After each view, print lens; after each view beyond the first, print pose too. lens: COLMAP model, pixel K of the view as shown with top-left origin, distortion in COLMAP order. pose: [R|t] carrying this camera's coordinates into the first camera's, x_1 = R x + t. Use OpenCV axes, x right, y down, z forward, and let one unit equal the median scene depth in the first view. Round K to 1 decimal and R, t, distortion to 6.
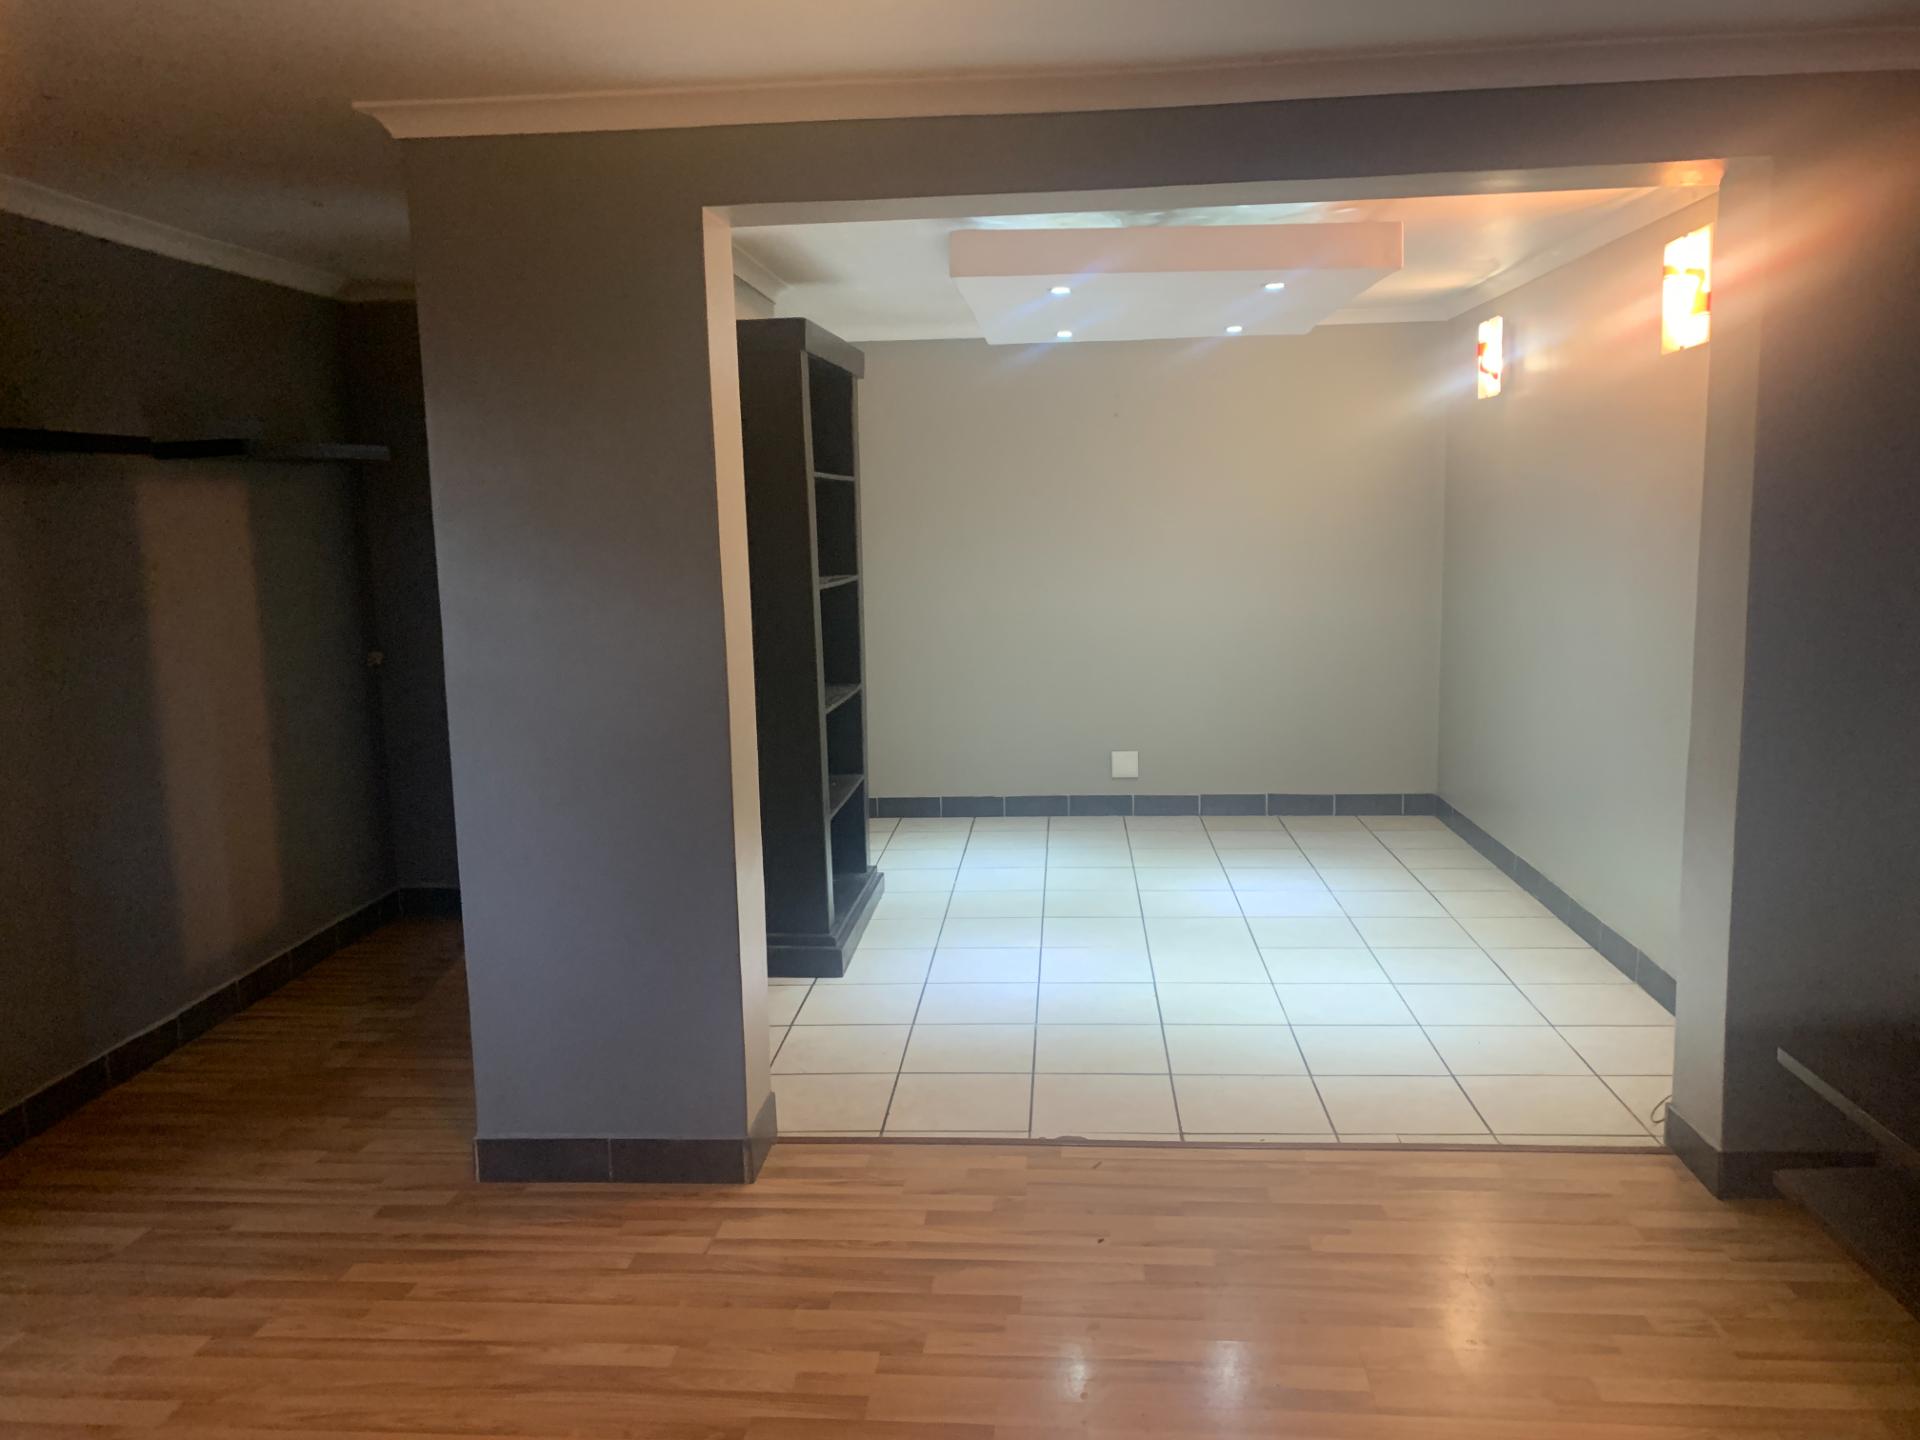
lens RADIAL K [[1503.0, 0, 960.0], [0, 1503.0, 720.0], [0, 0, 1]] dist [0.000101, -0.000693]
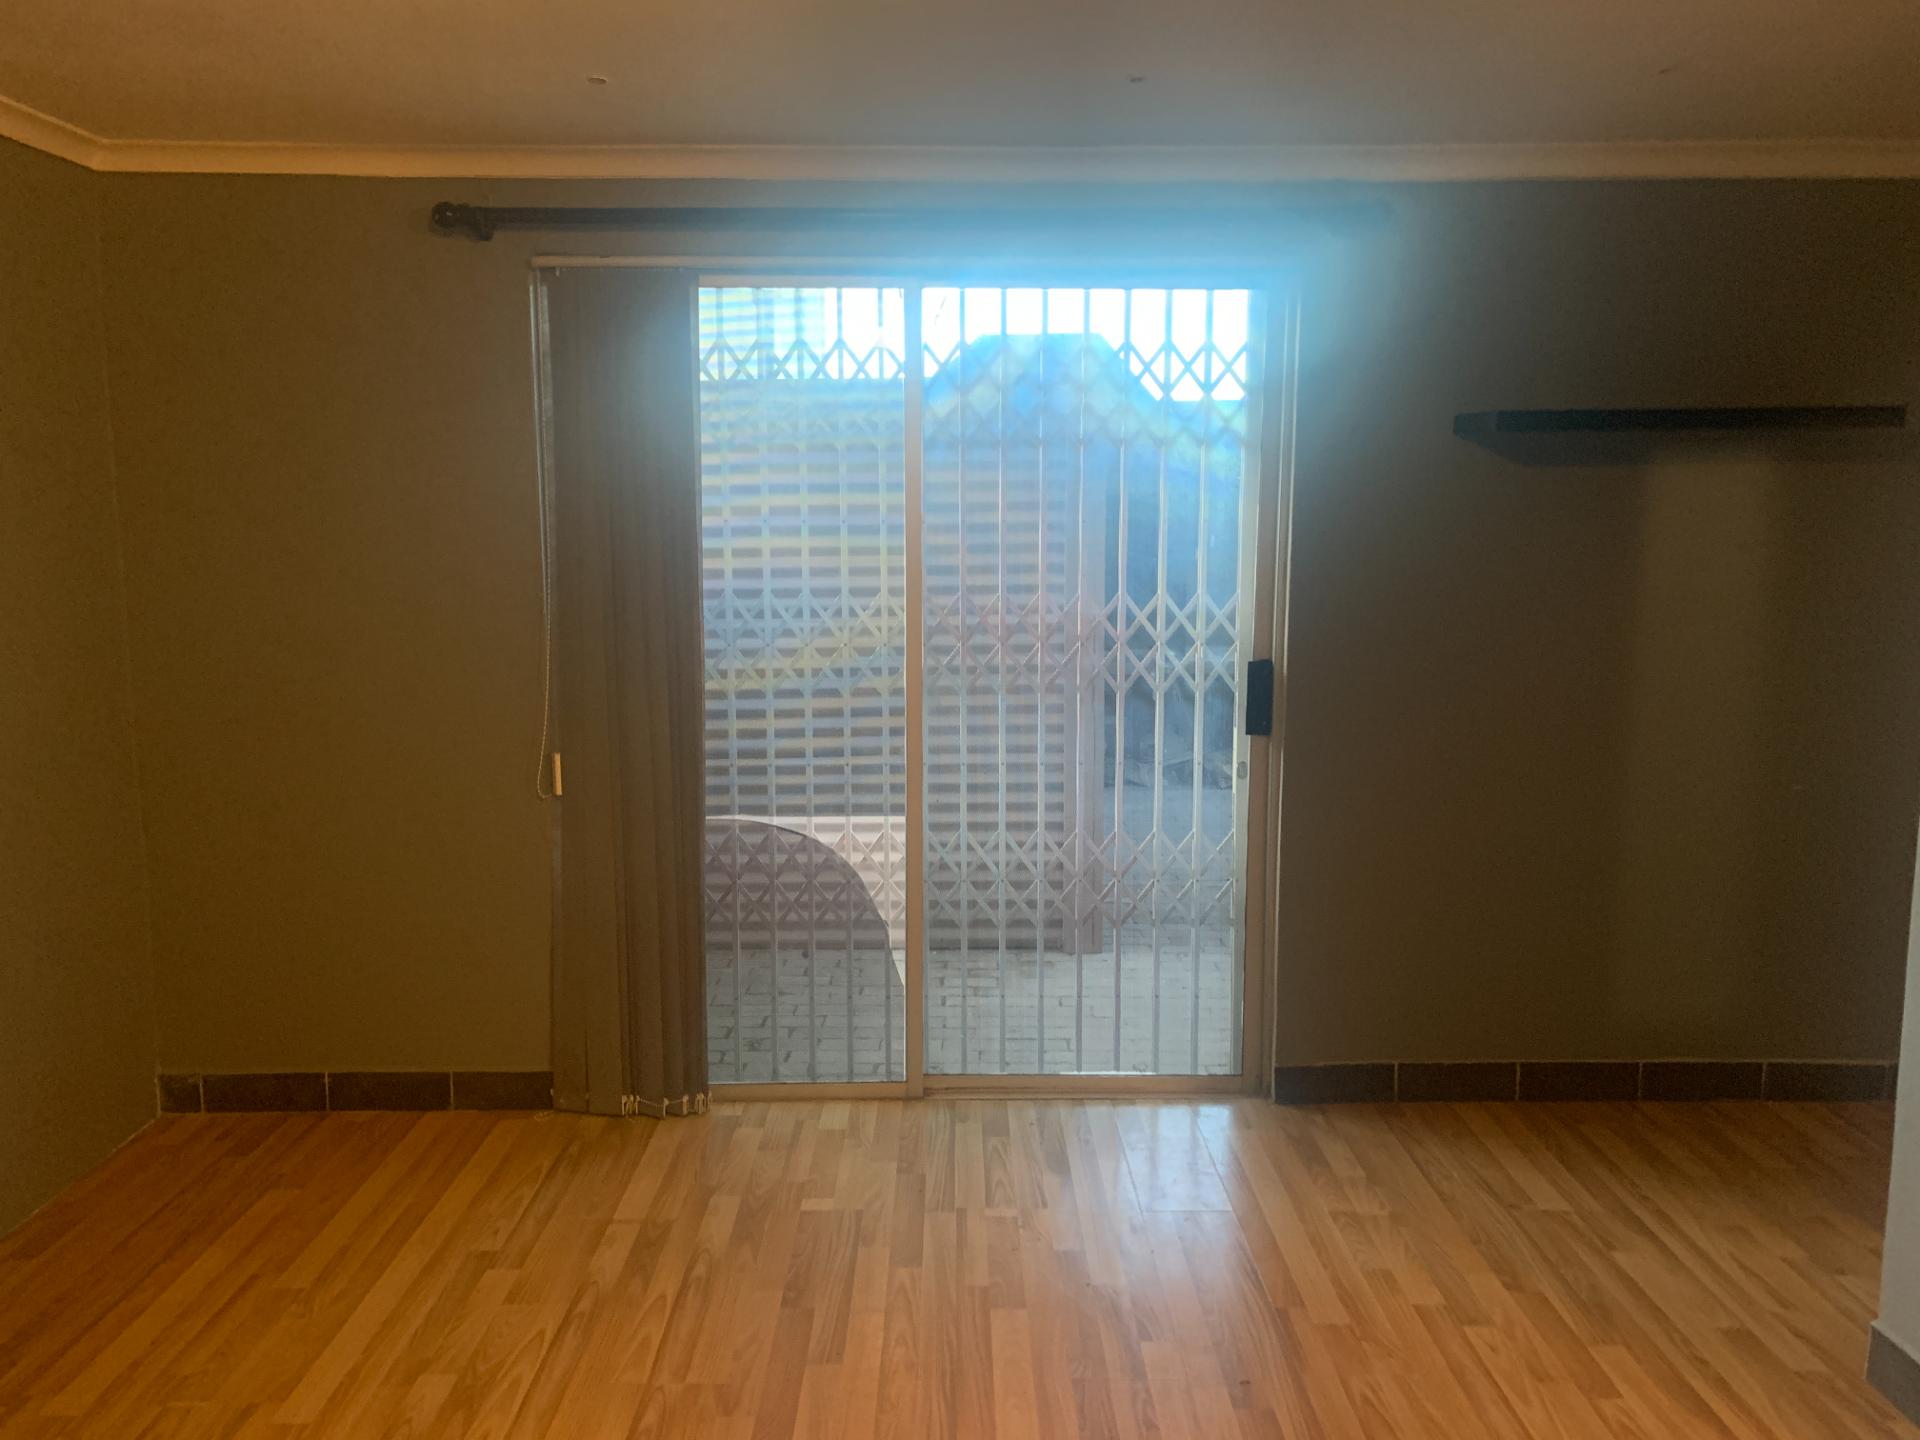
lens RADIAL K [[1503.0, 0, 960.0], [0, 1503.0, 720.0], [0, 0, 1]] dist [0.000101, -0.000693]
pose [[0.079486, 0.159856, -0.983935, 0.359731], [-0.148927, 0.977885, 0.146842, -0.066141], [0.985648, 0.134862, 0.101535, 0.456335]]
